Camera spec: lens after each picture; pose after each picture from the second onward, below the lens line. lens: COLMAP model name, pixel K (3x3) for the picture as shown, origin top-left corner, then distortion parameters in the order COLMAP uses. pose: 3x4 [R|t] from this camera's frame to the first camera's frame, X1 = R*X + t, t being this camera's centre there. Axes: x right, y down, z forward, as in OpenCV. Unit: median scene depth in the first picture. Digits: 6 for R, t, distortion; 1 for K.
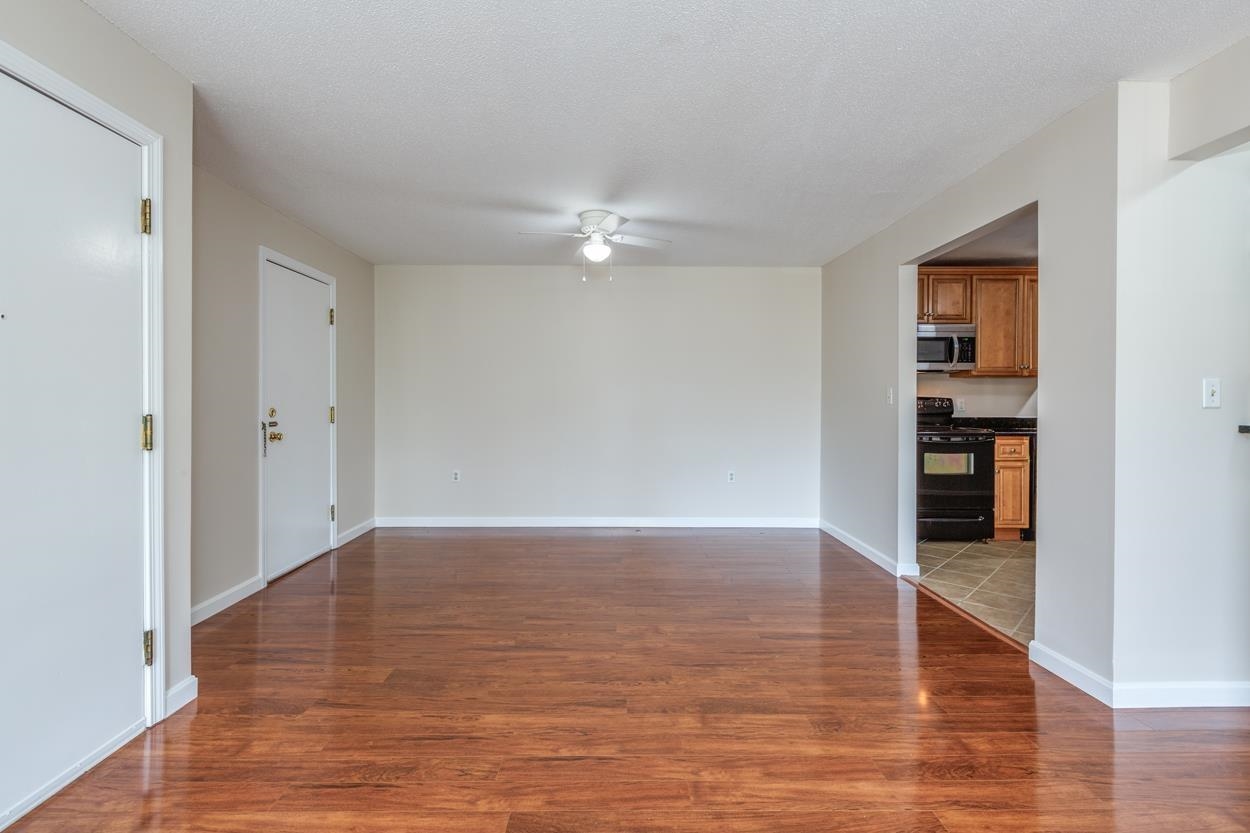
lens RADIAL K [[566.4, 0, 622.1], [0, 566.4, 401.7], [0, 0, 1]] dist [0.001565, 0.000132]
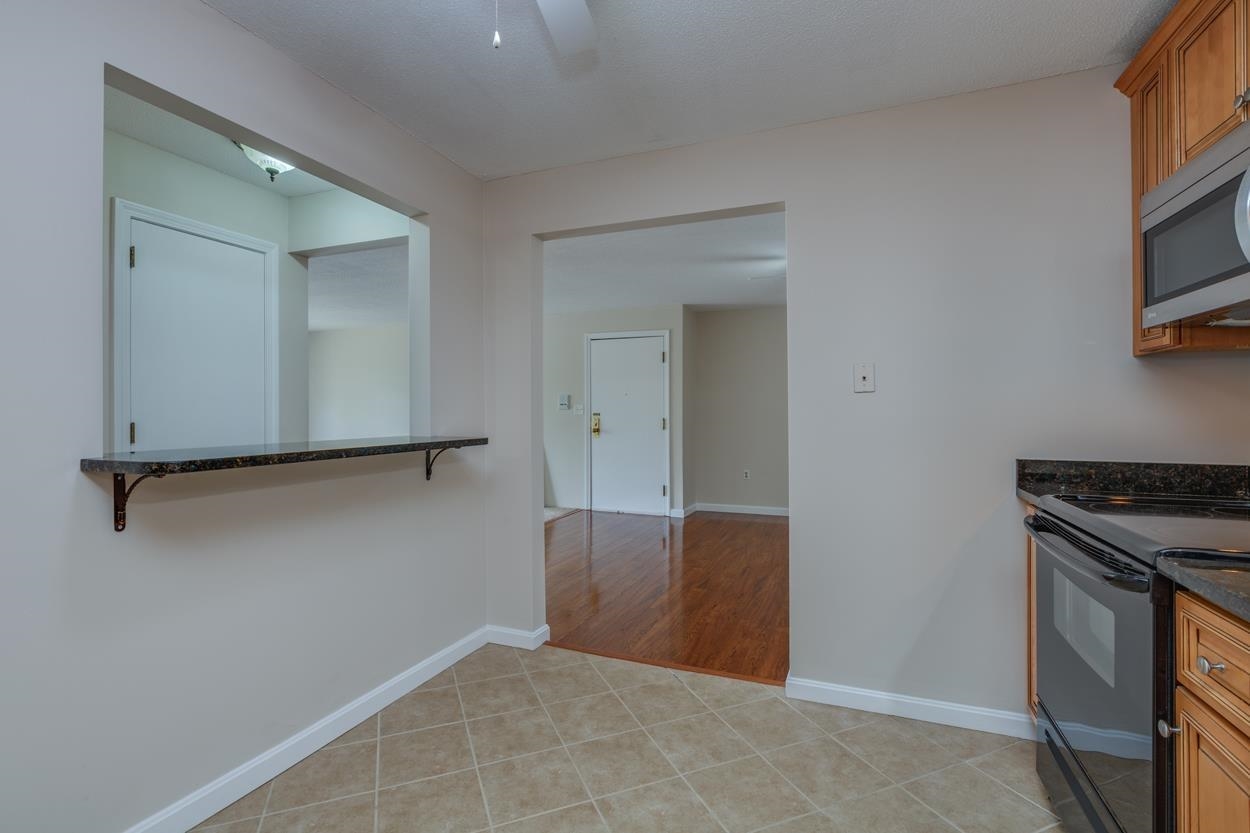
lens RADIAL K [[559.1, 0, 620.8], [0, 559.1, 409.6], [0, 0, 1]] dist [-0.001602, -0.000531]
pose [[-0.392985, -0.007910, -0.919511, 1.678259], [-0.001712, 0.999968, -0.007870, -0.000785], [0.919543, -0.001518, -0.392986, 1.558040]]
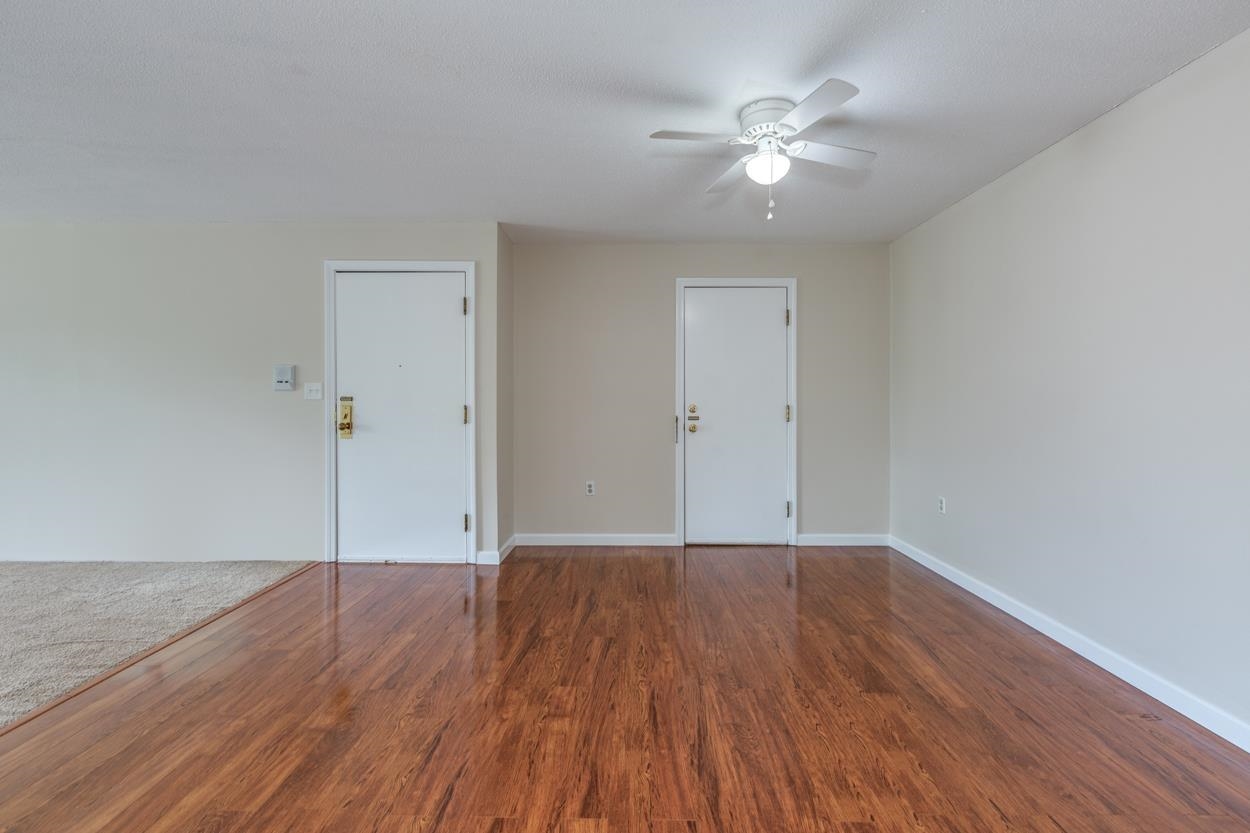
lens RADIAL K [[559.1, 0, 620.8], [0, 559.1, 409.6], [0, 0, 1]] dist [-0.001602, -0.000531]
pose [[-0.022496, 0.016527, -0.999610, 0.852992], [-0.005055, 0.999849, 0.016644, 0.000988], [0.999734, 0.005428, -0.022409, 1.221878]]
